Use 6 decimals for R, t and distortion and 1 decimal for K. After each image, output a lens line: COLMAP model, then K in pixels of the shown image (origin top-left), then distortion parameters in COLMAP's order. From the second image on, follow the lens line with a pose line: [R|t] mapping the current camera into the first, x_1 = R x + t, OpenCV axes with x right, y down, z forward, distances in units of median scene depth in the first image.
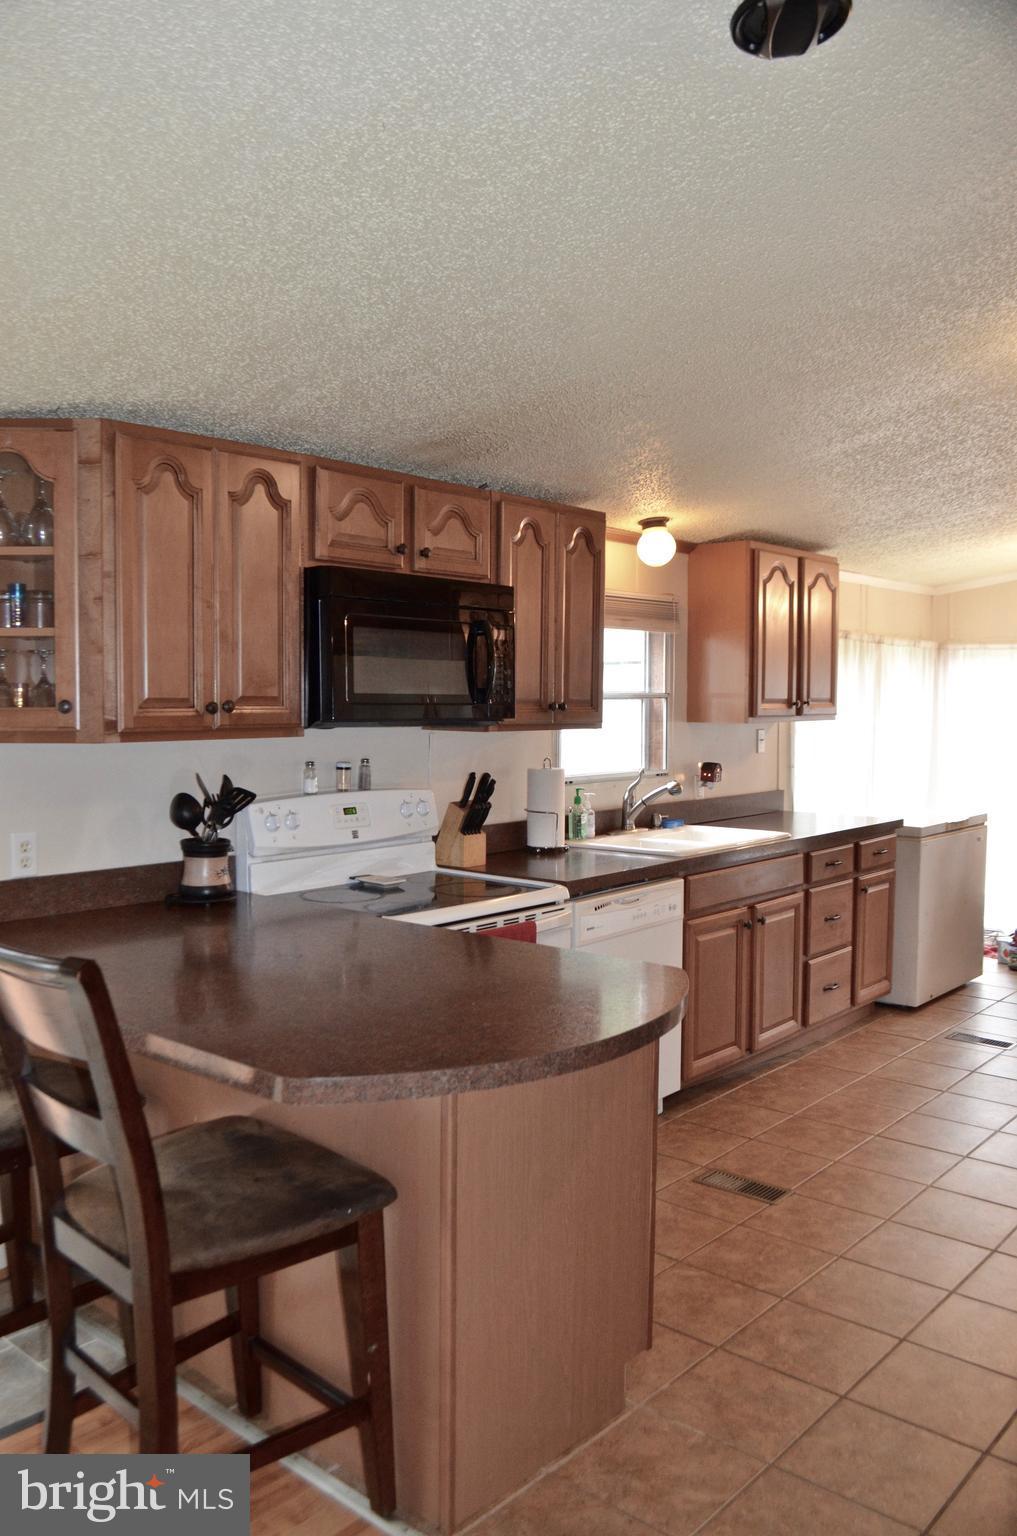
lens RADIAL K [[1208.1, 0, 476.0], [0, 1208.1, 772.7], [0, 0, 1]] dist [-0.080363, 0.010855]
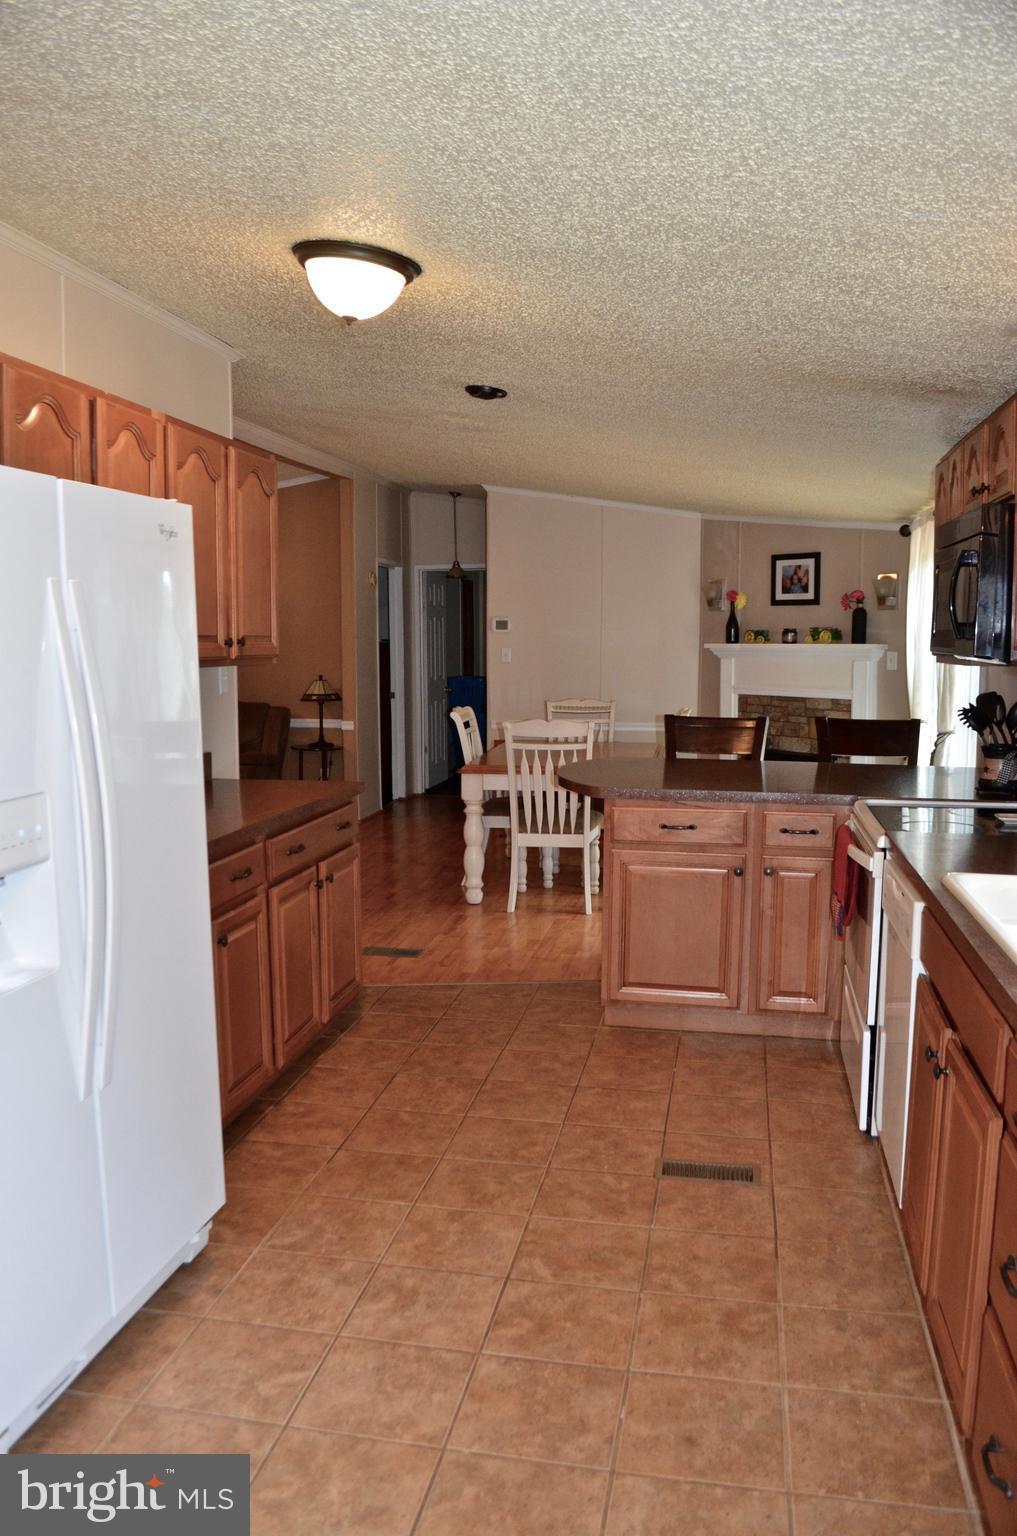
lens RADIAL K [[1208.1, 0, 476.0], [0, 1208.1, 772.7], [0, 0, 1]] dist [-0.080363, 0.010855]
pose [[-0.866864, 0.057742, -0.495190, 0.881661], [-0.026946, 0.986392, 0.162189, -0.100145], [0.497816, 0.153939, -0.853512, 1.791829]]
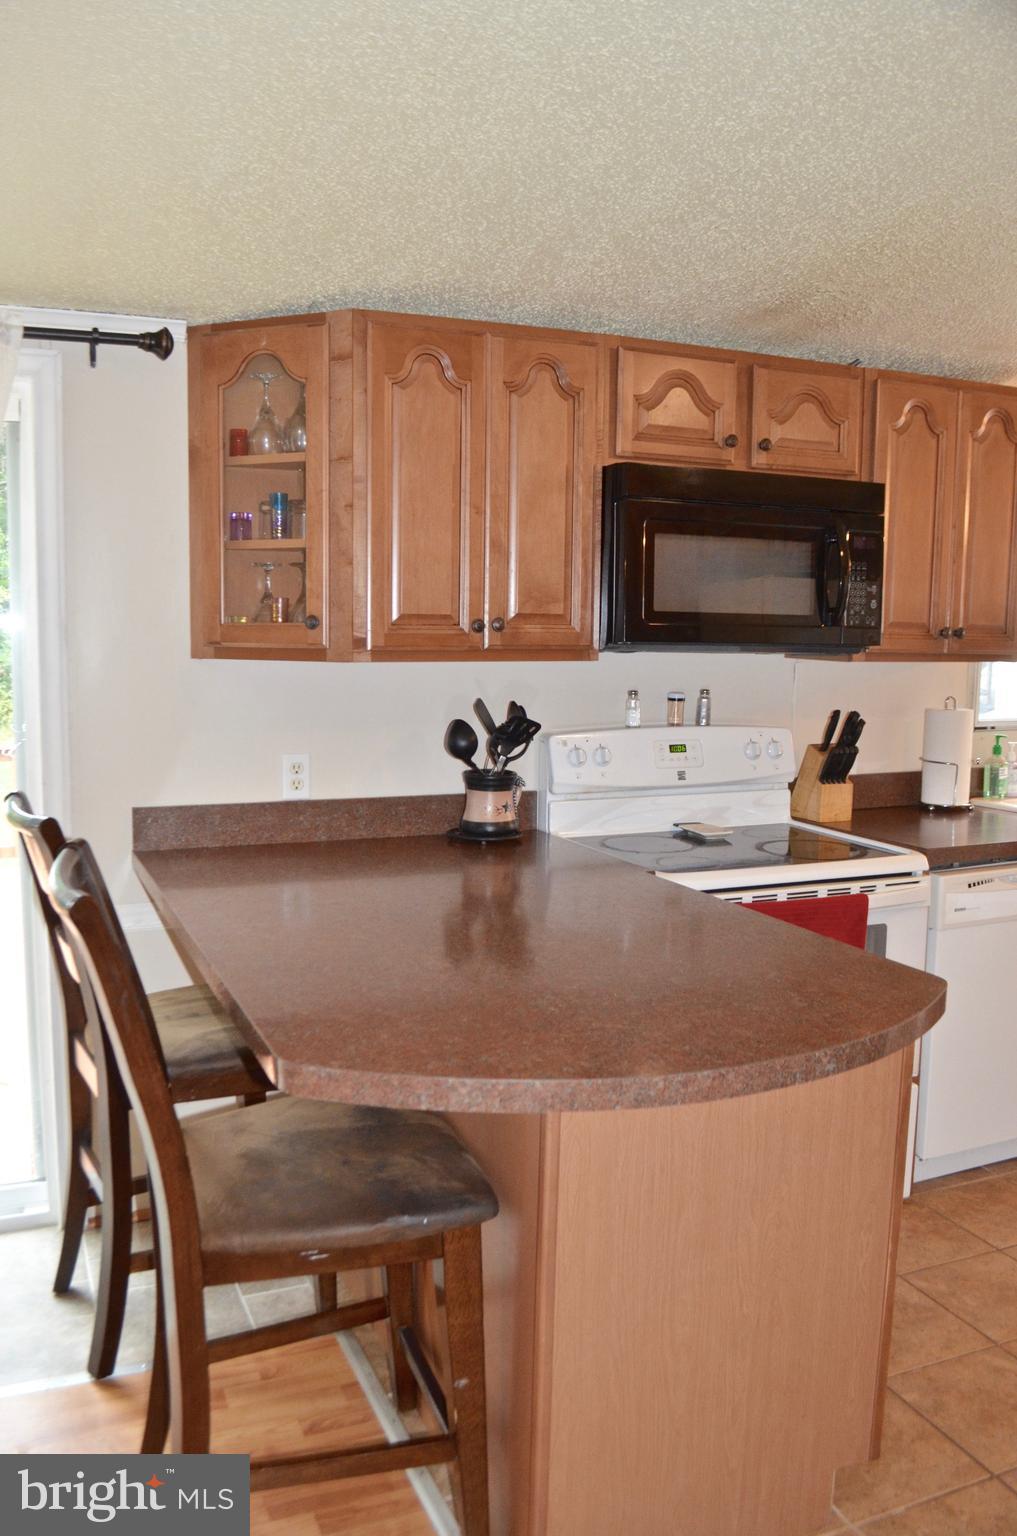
lens RADIAL K [[1221.5, 0, 487.2], [0, 1221.5, 772.1], [0, 0, 1]] dist [-0.082875, 0.013844]
pose [[0.901566, 0.057522, -0.428800, 0.170001], [-0.034259, 0.997502, 0.061782, -0.001151], [0.431282, -0.041010, 0.901285, 0.161984]]
